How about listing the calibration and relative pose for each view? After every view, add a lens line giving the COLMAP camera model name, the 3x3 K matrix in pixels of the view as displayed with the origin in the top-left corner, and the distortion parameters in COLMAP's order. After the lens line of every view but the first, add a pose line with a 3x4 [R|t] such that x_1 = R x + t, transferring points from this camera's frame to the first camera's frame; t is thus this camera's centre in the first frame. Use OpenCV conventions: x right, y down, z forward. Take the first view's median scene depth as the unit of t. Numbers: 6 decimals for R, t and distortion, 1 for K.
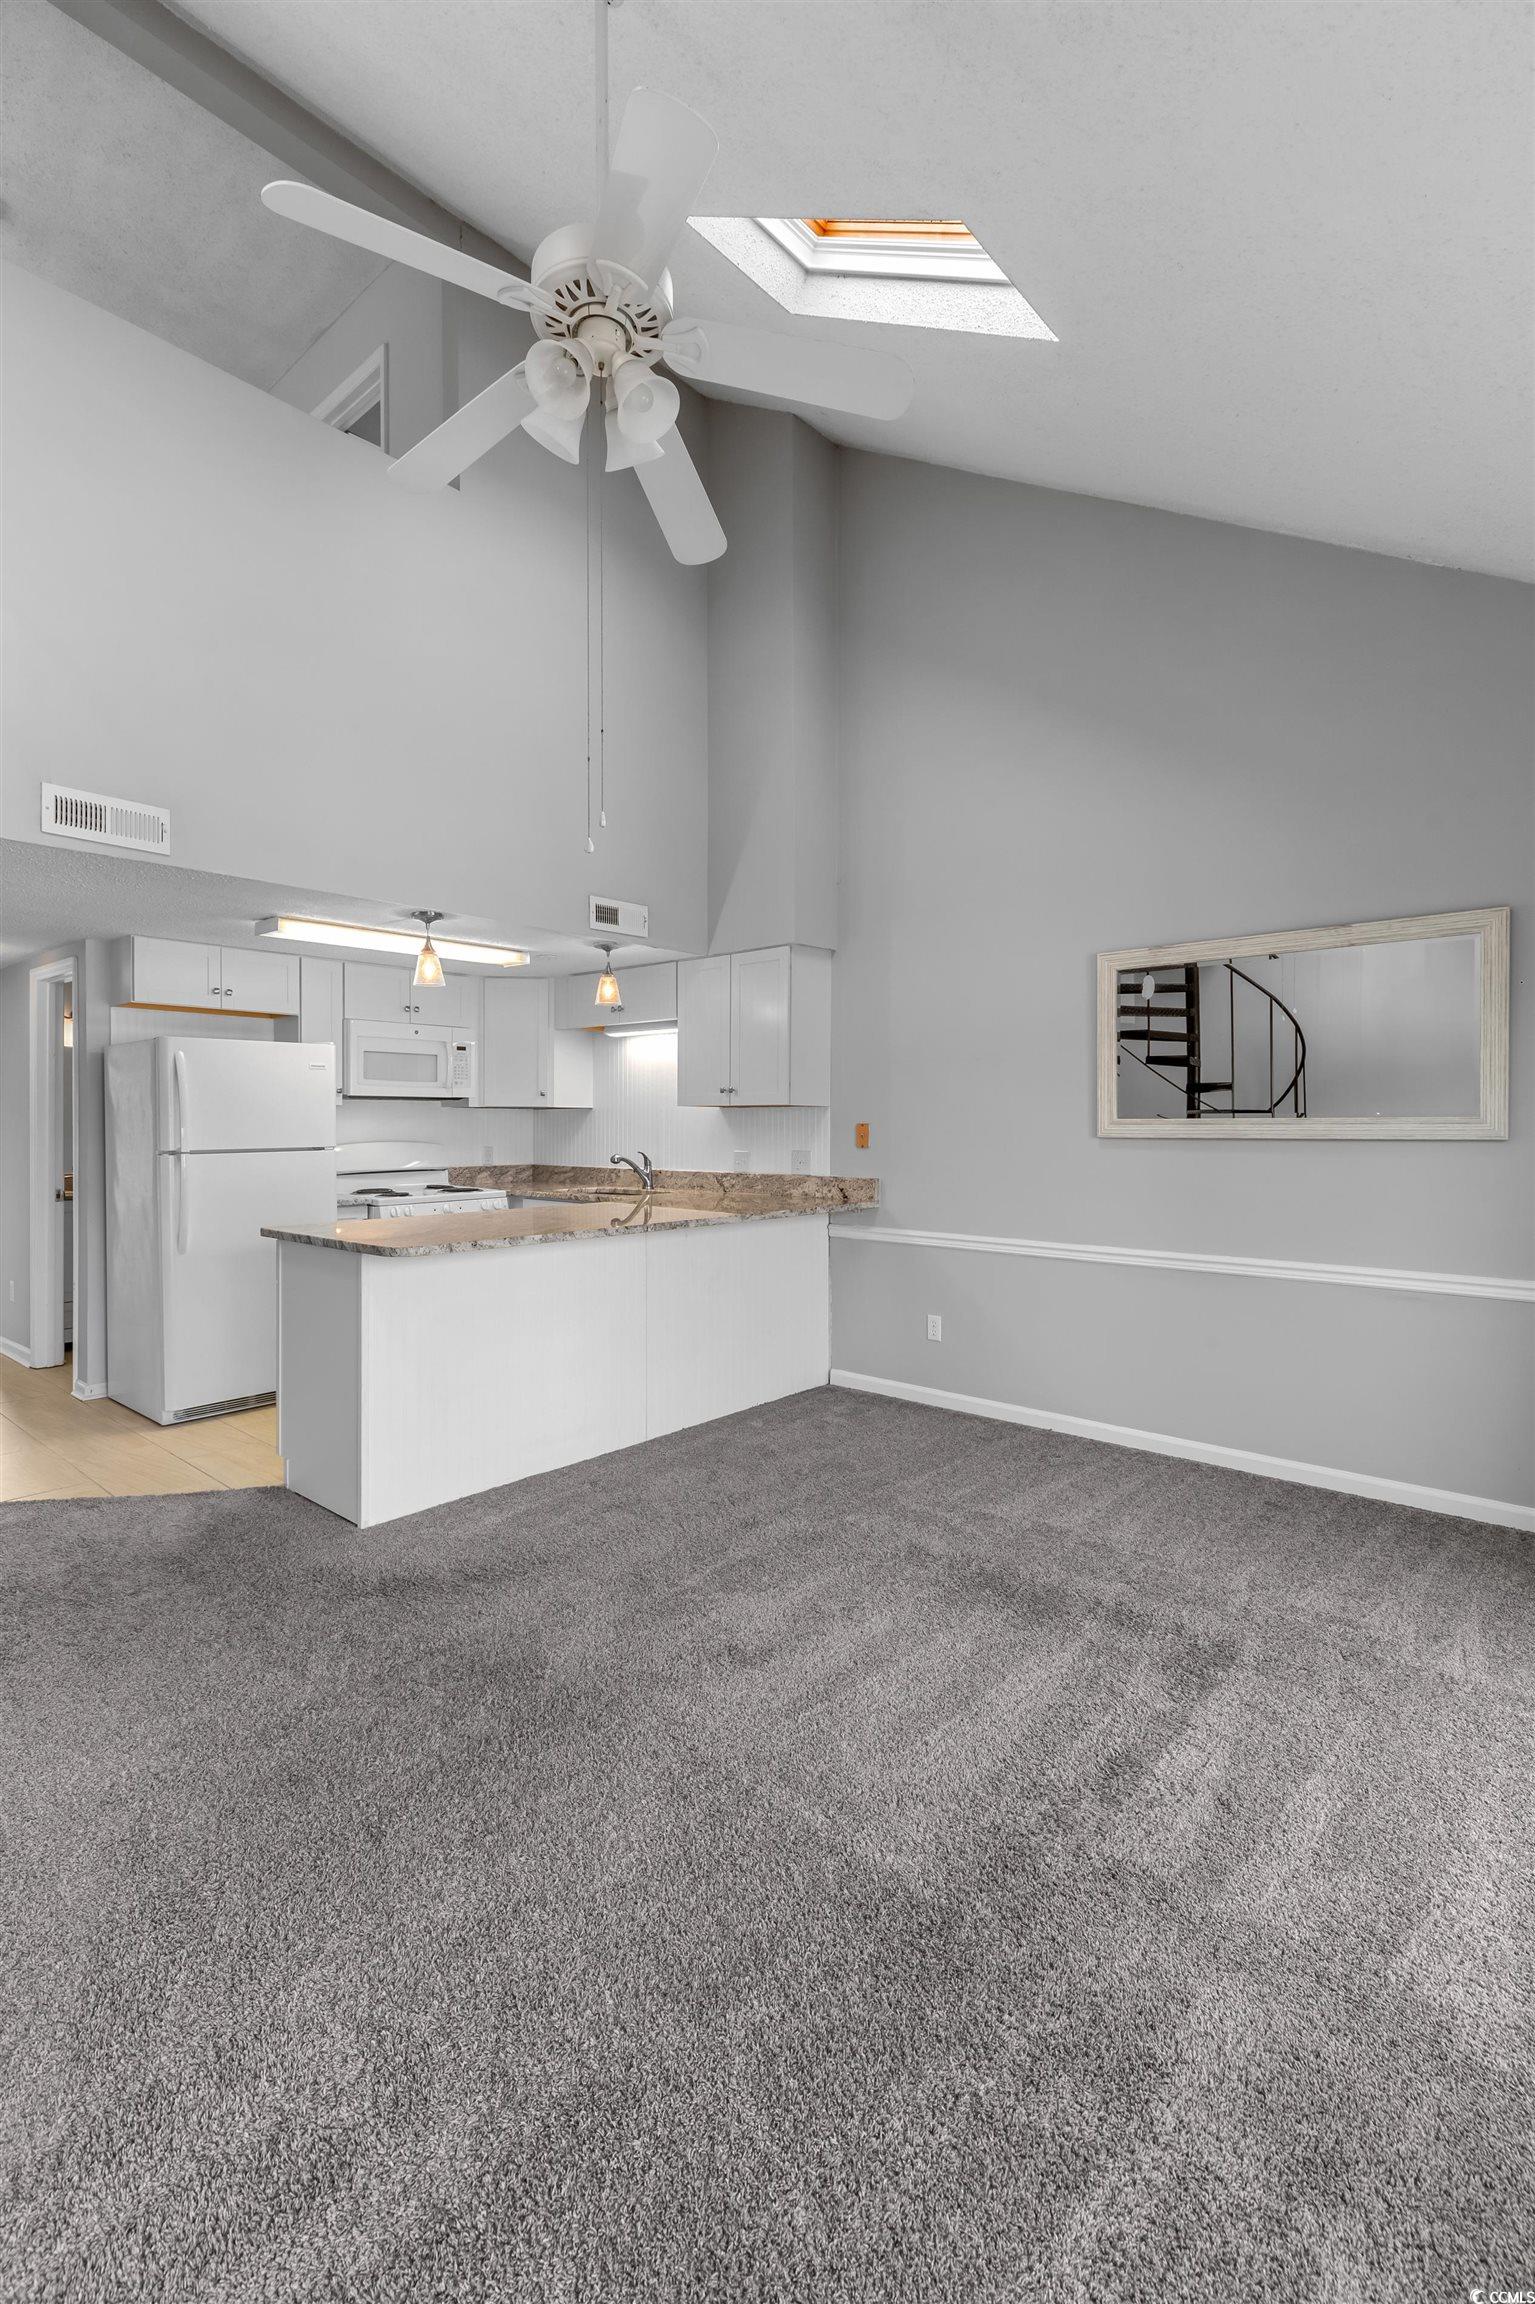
lens RADIAL K [[1053.4, 0, 778.6], [0, 1053.4, 1145.5], [0, 0, 1]] dist [0.017829, 0.001405]
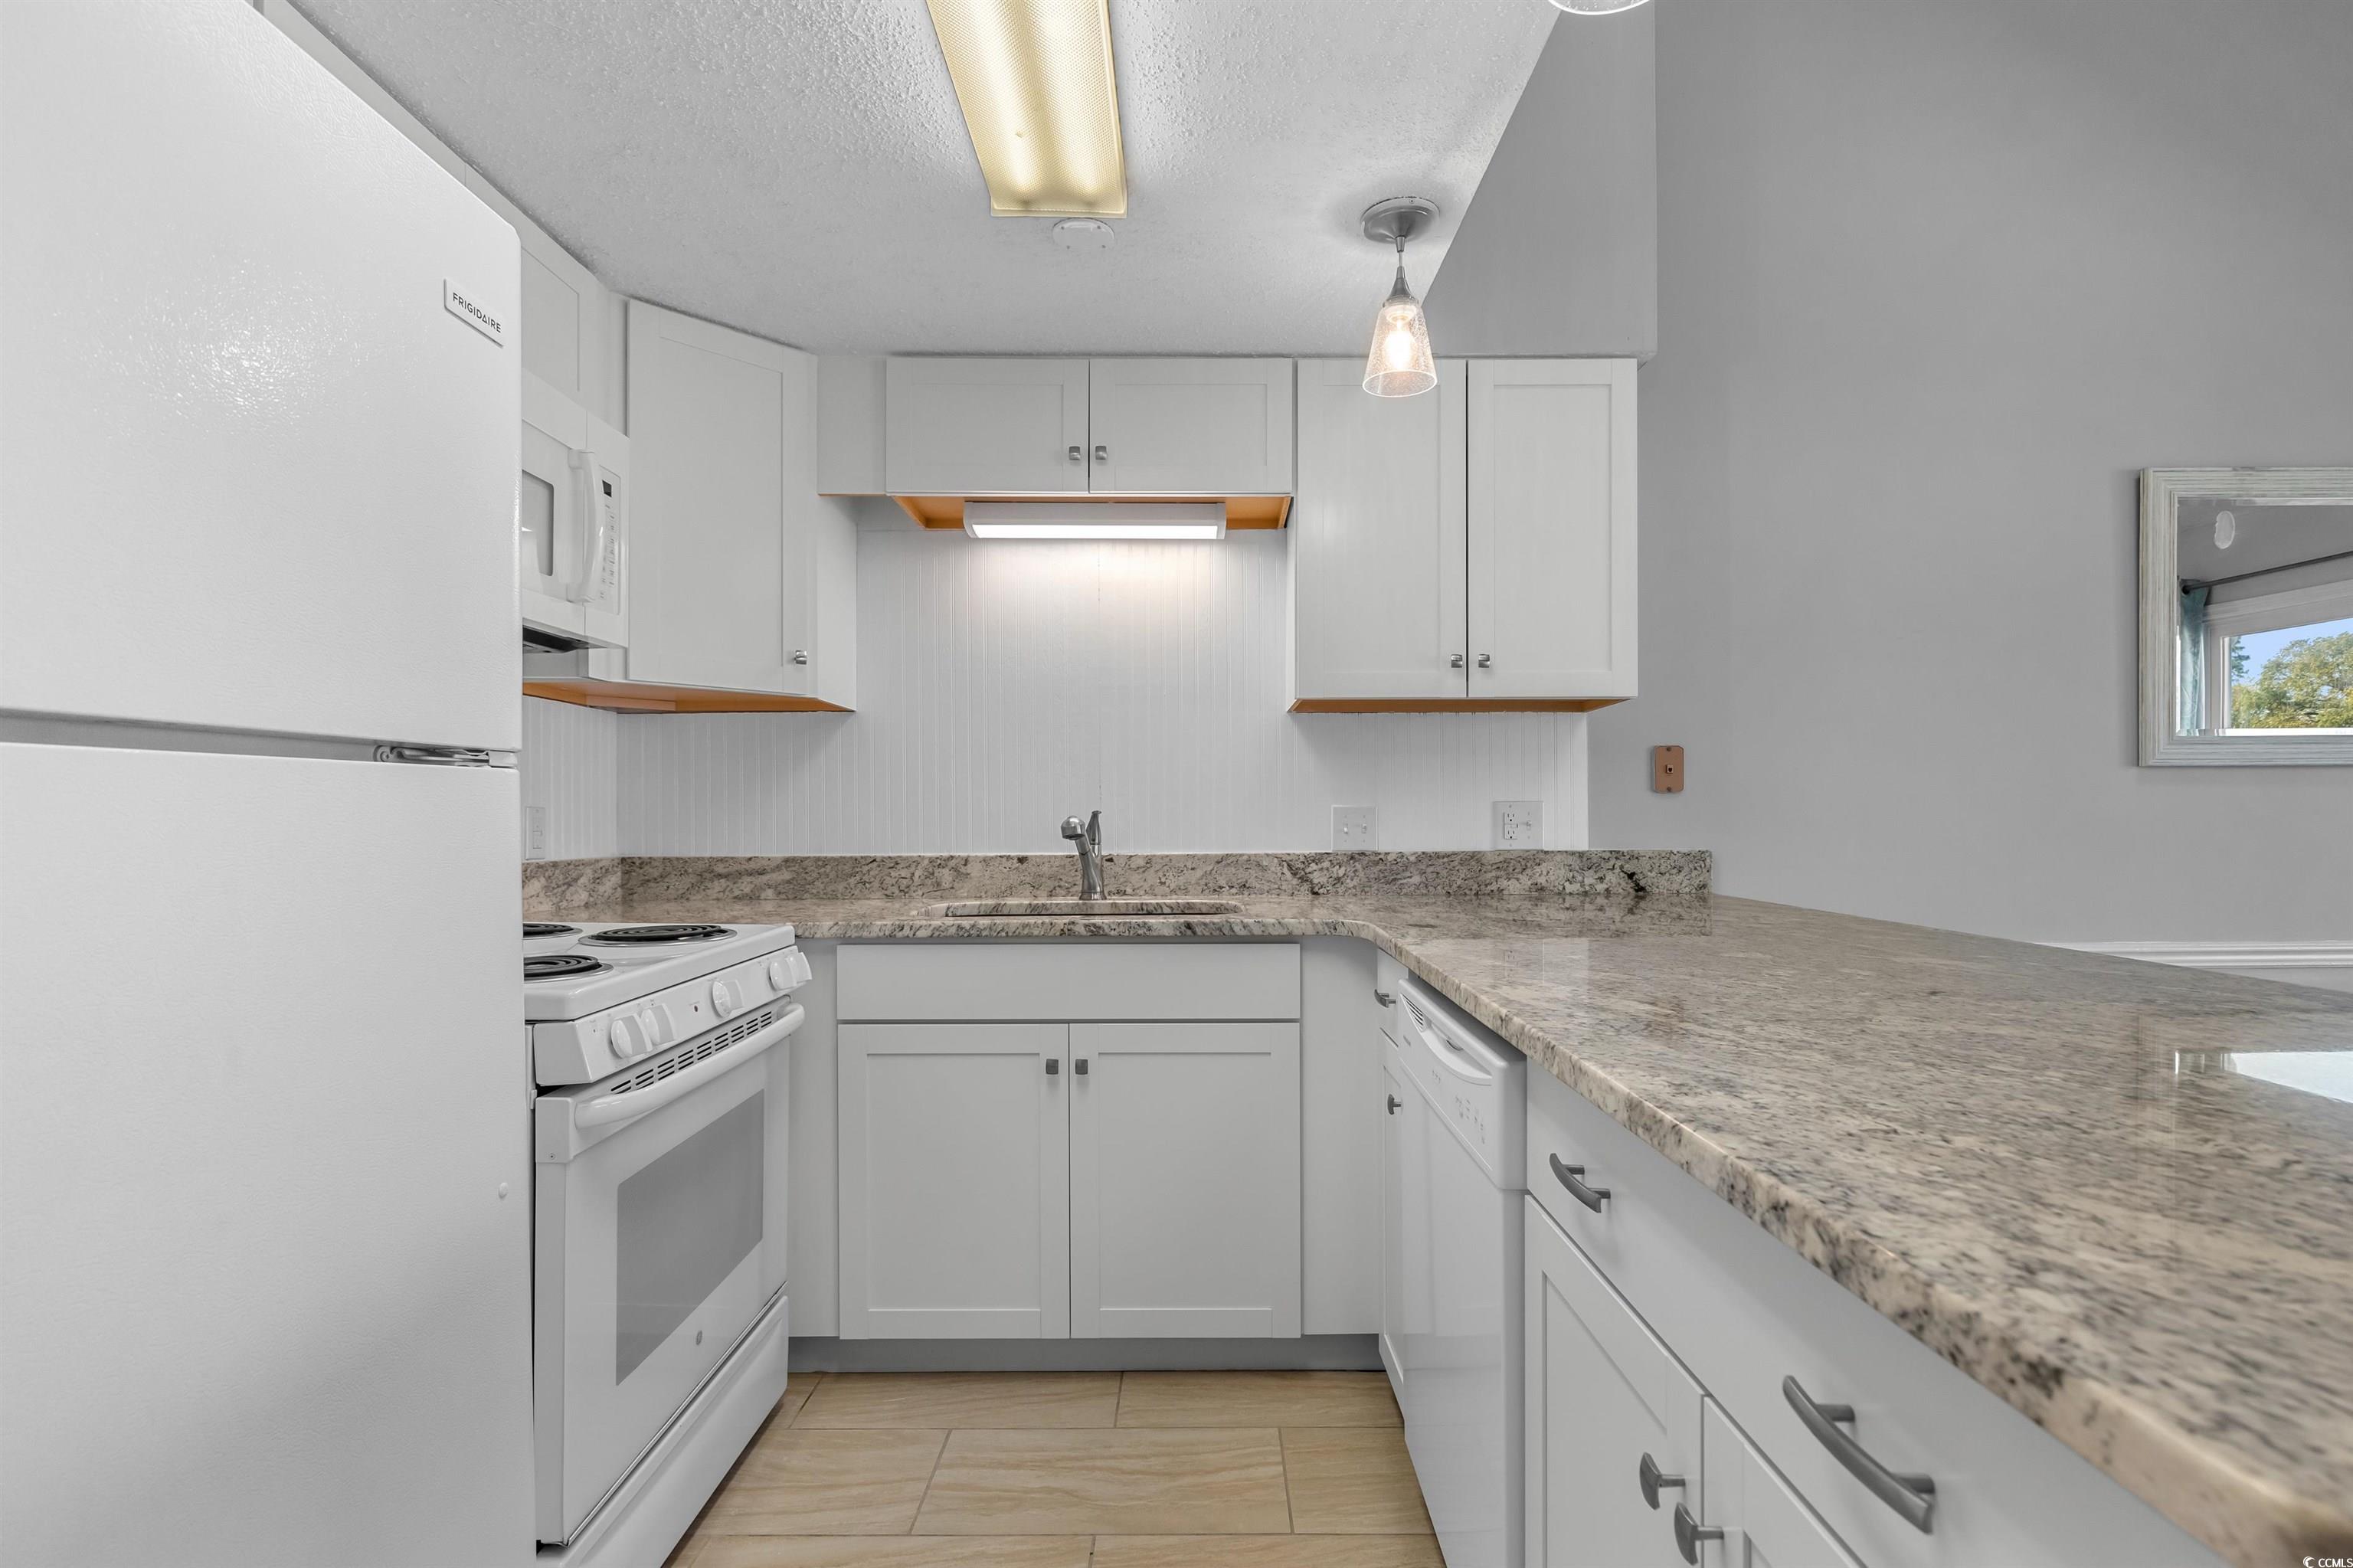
lens RADIAL K [[1116.2, 0, 1182.1], [0, 1116.2, 814.7], [0, 0, 1]] dist [0.003806, -0.000928]
pose [[0.743986, -0.005892, 0.668169, -0.455063], [0.018179, 0.999769, -0.011425, 0.014860], [-0.667948, 0.020647, 0.743921, 0.733366]]
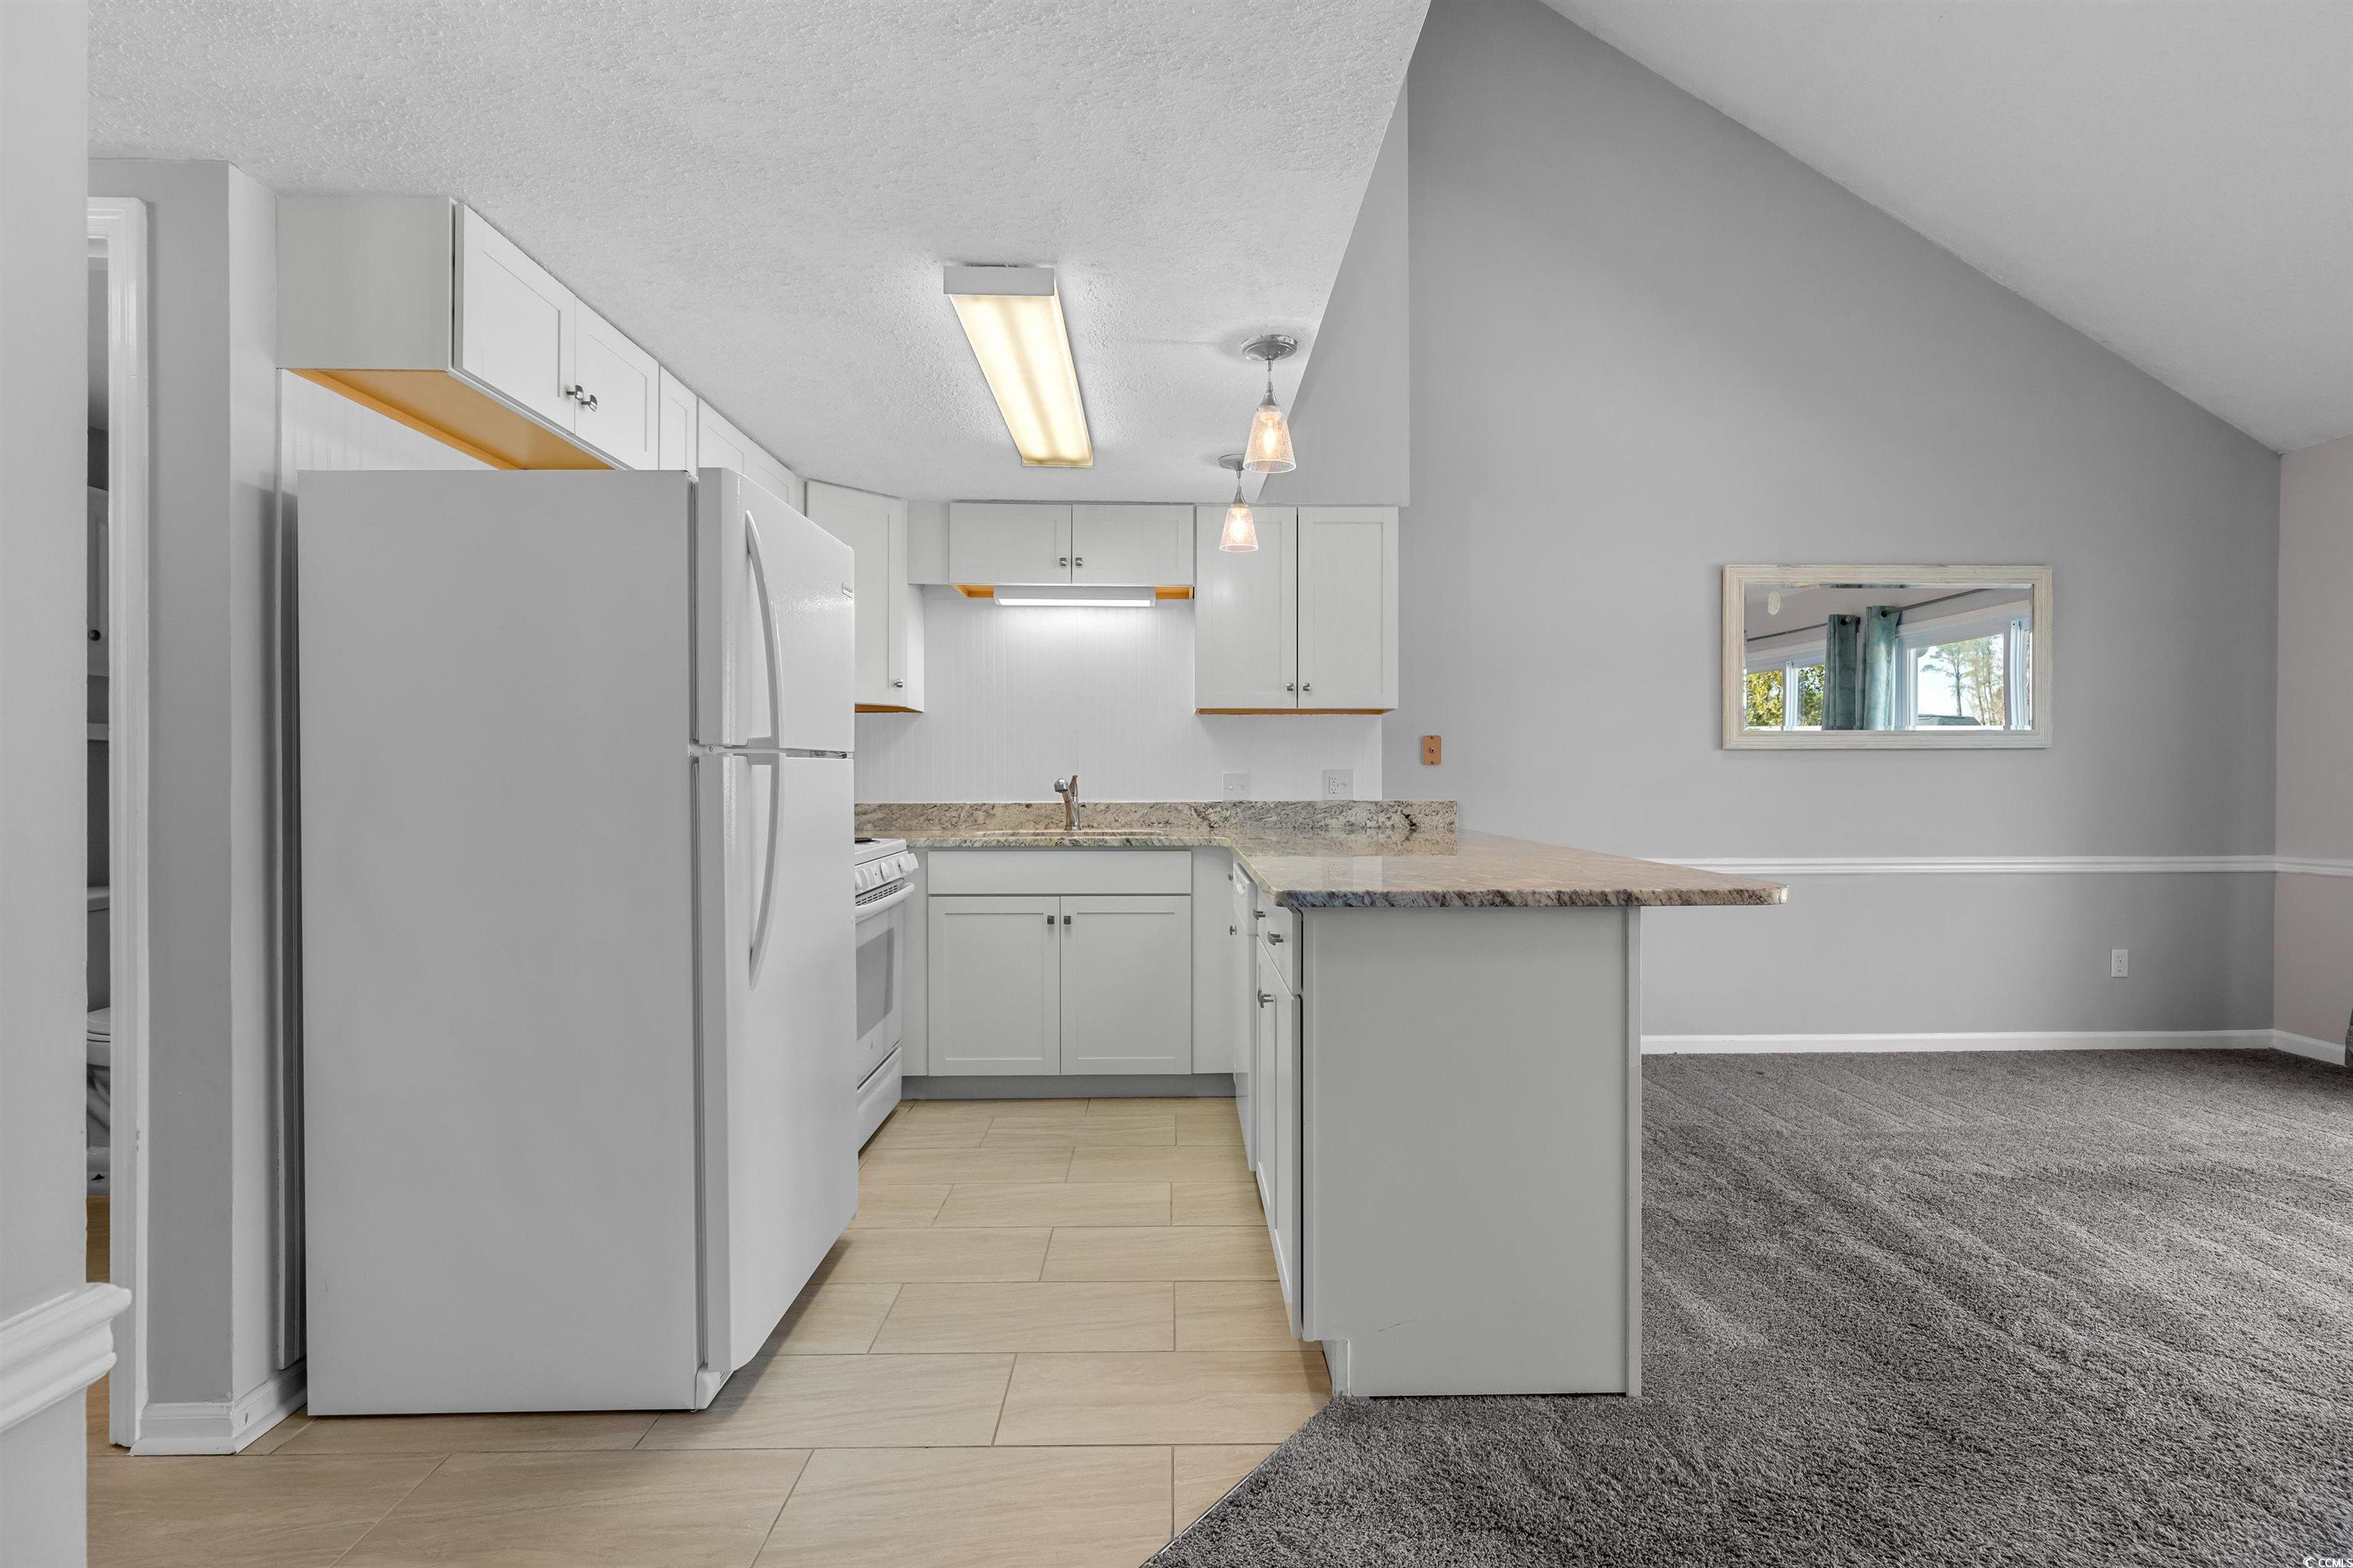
lens RADIAL K [[1116.2, 0, 1193.7], [0, 1116.2, 794.9], [0, 0, 1]] dist [0.003806, -0.000928]
pose [[0.722207, -0.014320, 0.691528, -0.652460], [0.015855, 0.999866, 0.004146, 0.019001], [-0.691495, 0.007970, 0.722337, 0.480576]]
